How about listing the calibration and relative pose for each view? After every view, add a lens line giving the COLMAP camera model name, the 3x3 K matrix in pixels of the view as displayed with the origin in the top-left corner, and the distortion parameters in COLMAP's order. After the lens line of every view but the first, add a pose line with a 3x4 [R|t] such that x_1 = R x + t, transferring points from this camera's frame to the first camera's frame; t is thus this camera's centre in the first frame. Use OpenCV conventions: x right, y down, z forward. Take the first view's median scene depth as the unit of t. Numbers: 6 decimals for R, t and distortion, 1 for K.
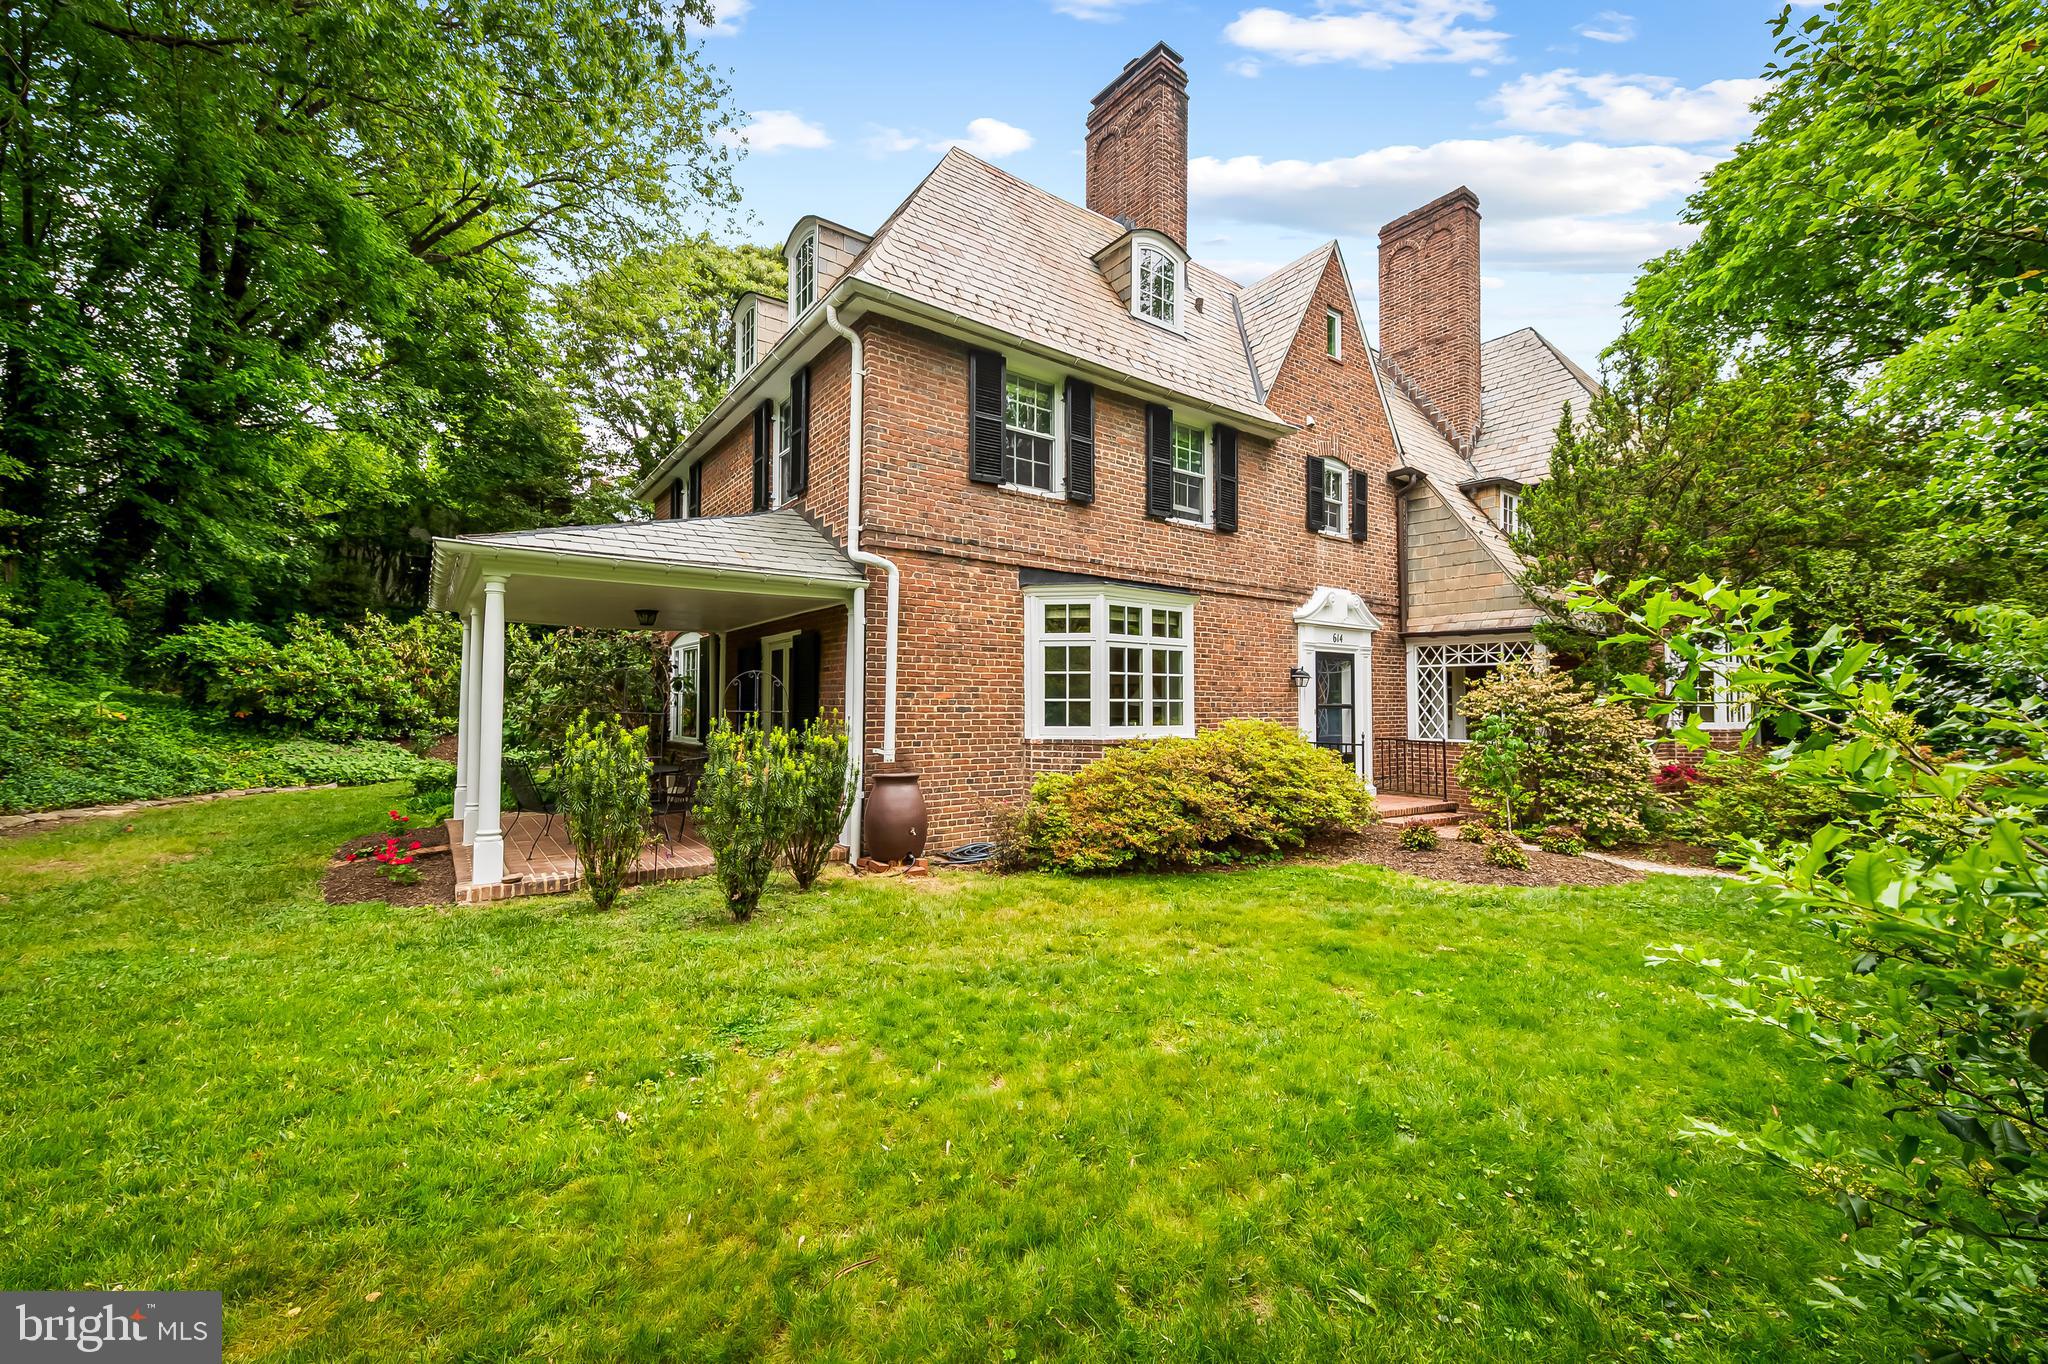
lens RADIAL K [[809.3, 0, 1025.7], [0, 809.3, 685.1], [0, 0, 1]] dist [0.007198, -0.001686]
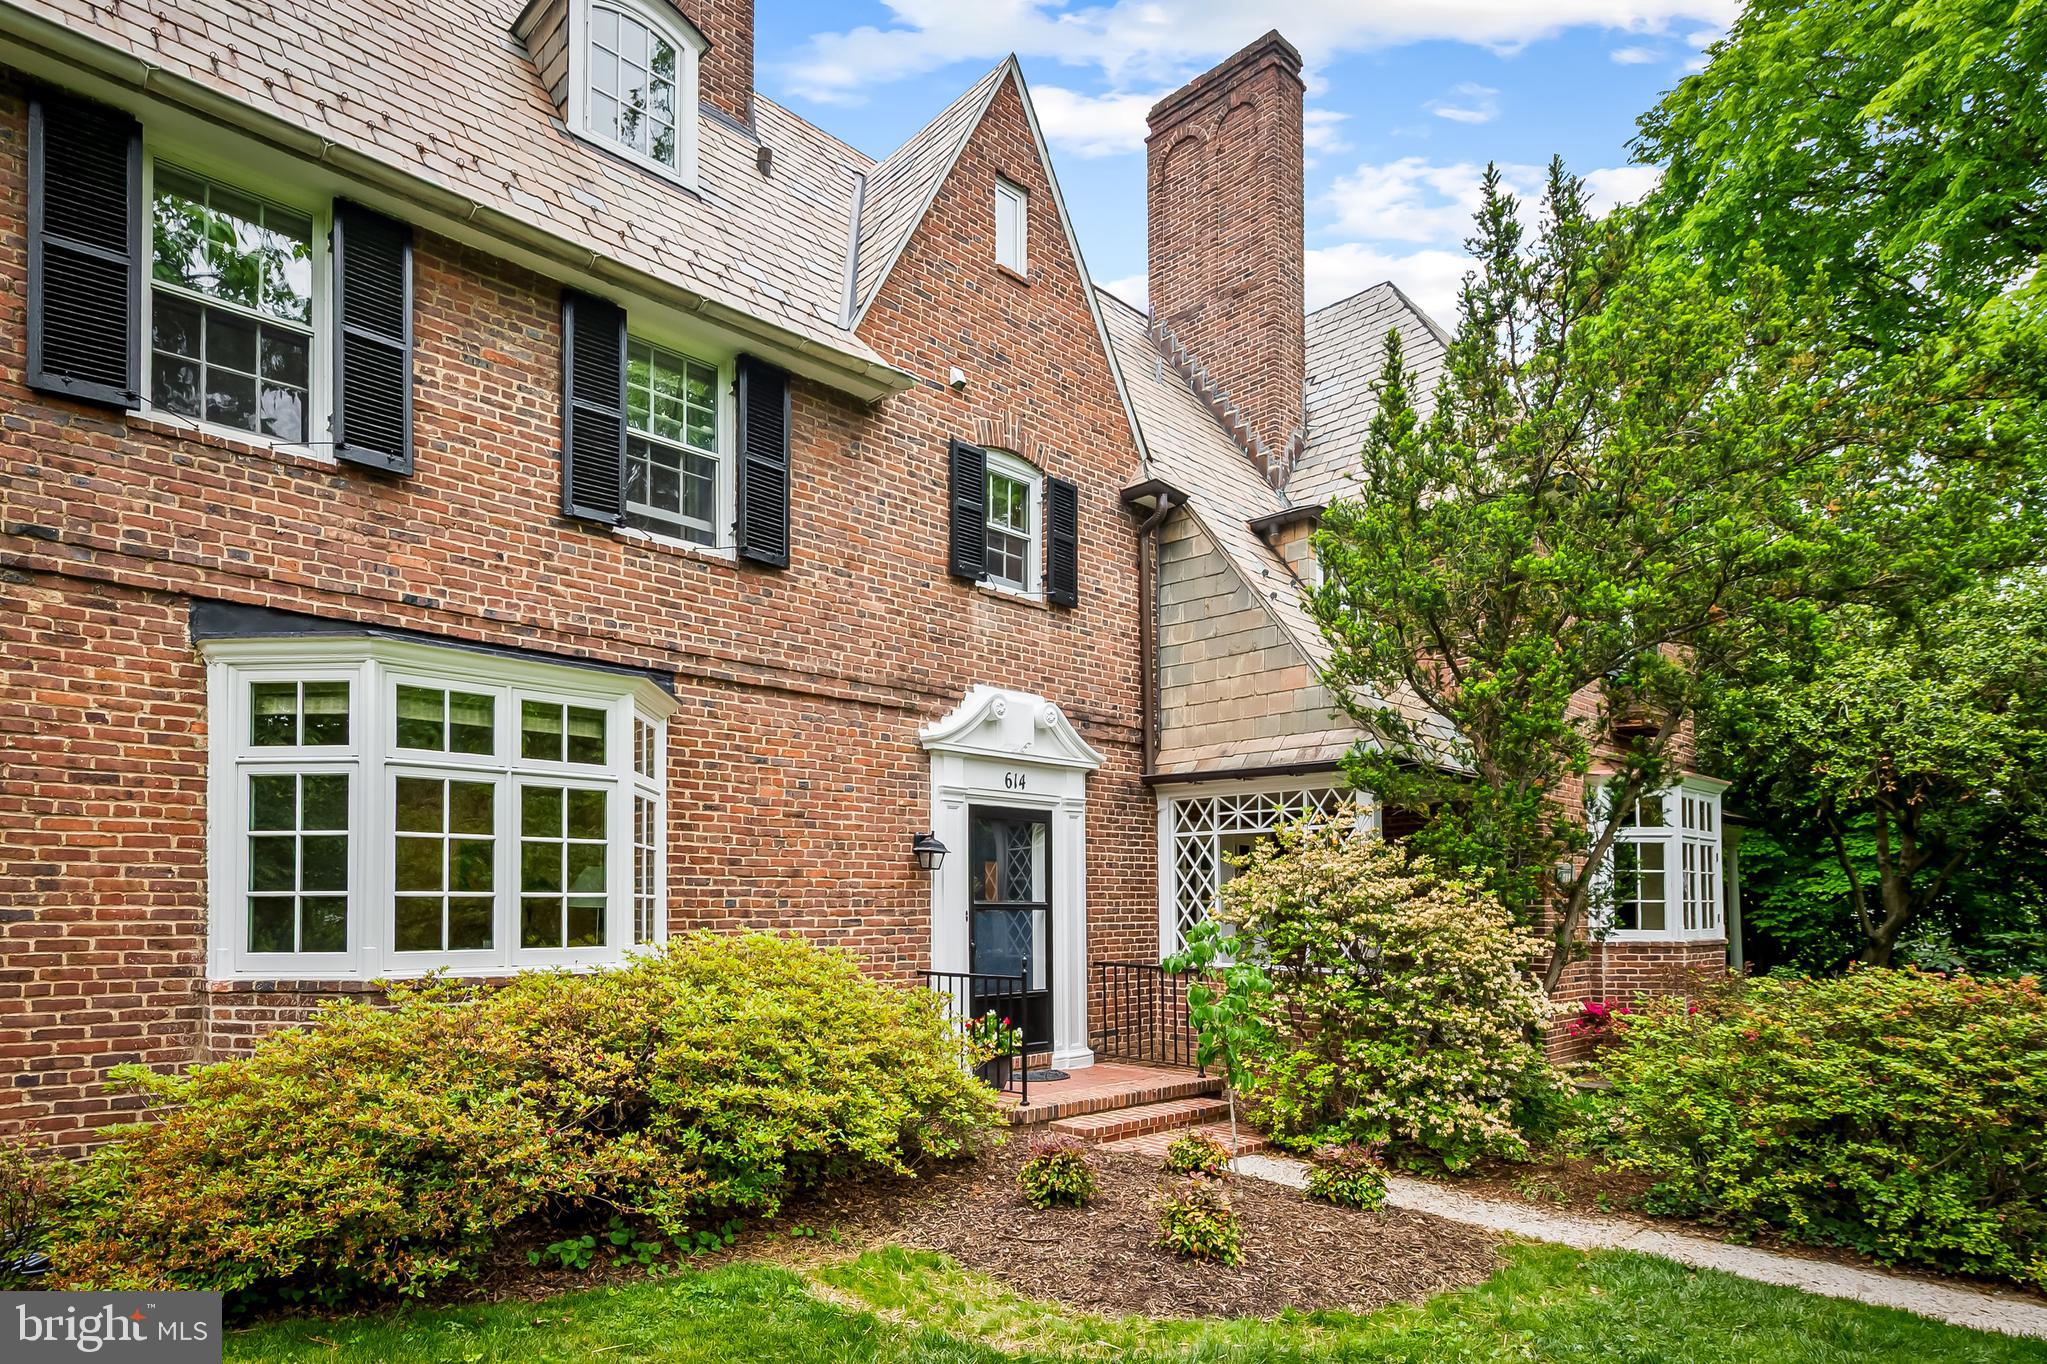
lens RADIAL K [[1142.8, 0, 879.2], [0, 1142.8, 885.3], [0, 0, 1]] dist [0.006209, -0.002301]
pose [[0.996478, -0.003932, 0.083767, 0.269480], [0.003580, 0.999984, 0.004349, 0.010205], [-0.083783, -0.004034, 0.996476, 0.281008]]
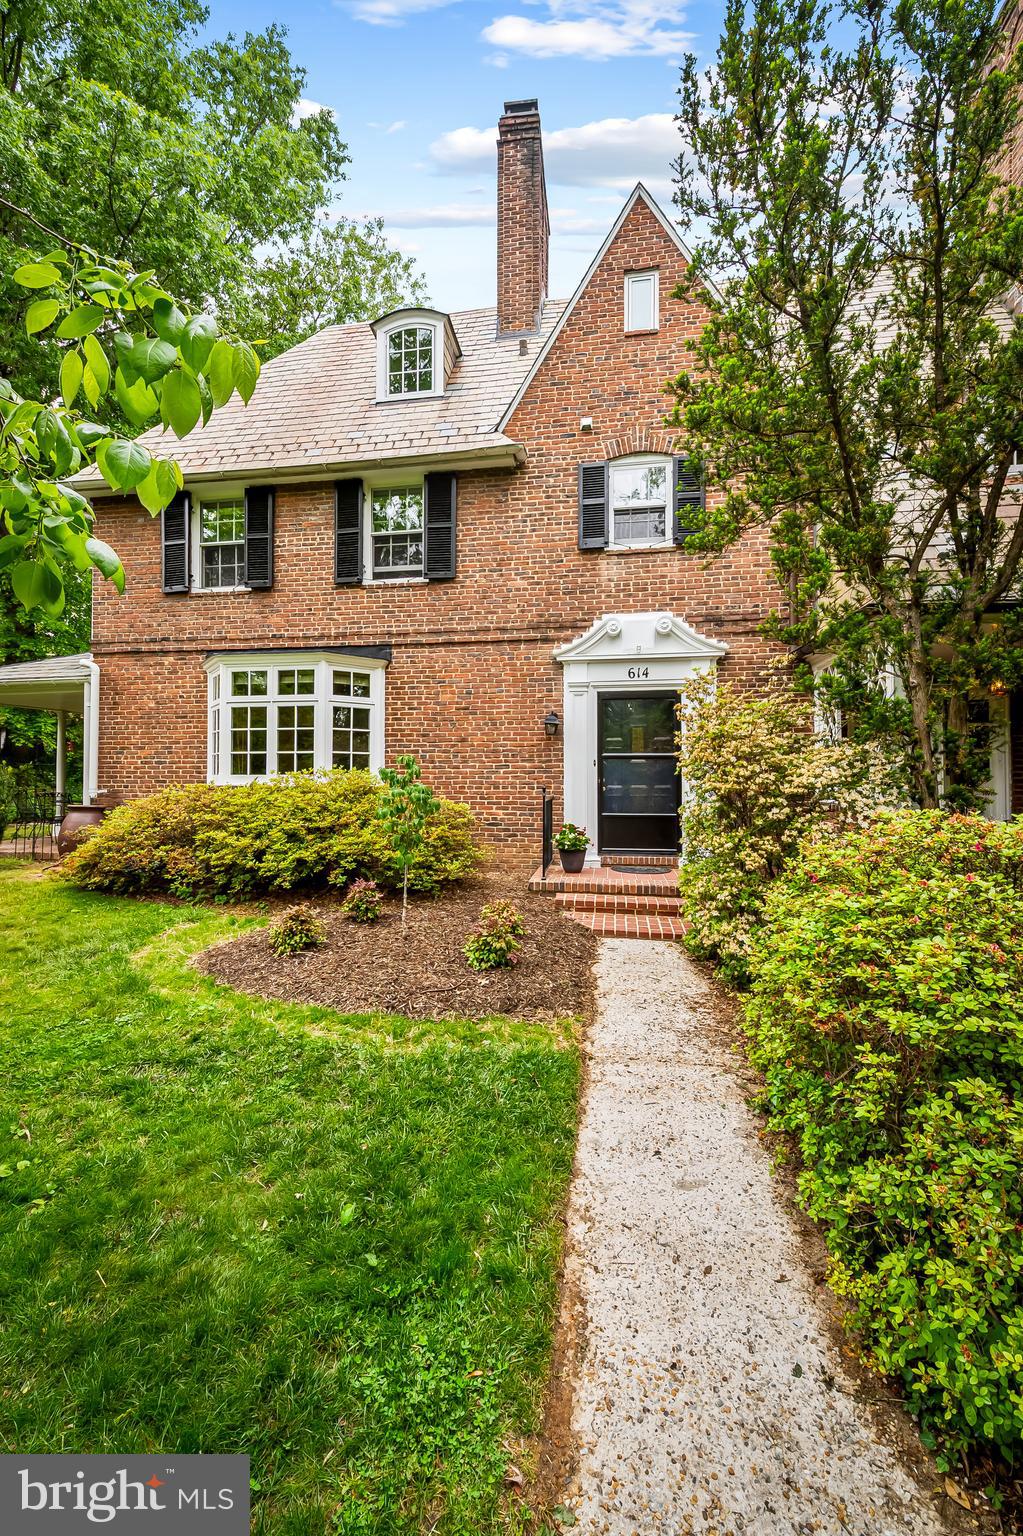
lens RADIAL K [[607.0, 0, 506.0], [0, 607.0, 767.2], [0, 0, 1]] dist [0.007198, -0.001686]
pose [[0.701309, -0.012247, -0.712752, 0.856700], [0.021187, 0.999769, 0.003668, 0.037830], [0.712542, -0.017674, 0.701406, 0.555834]]
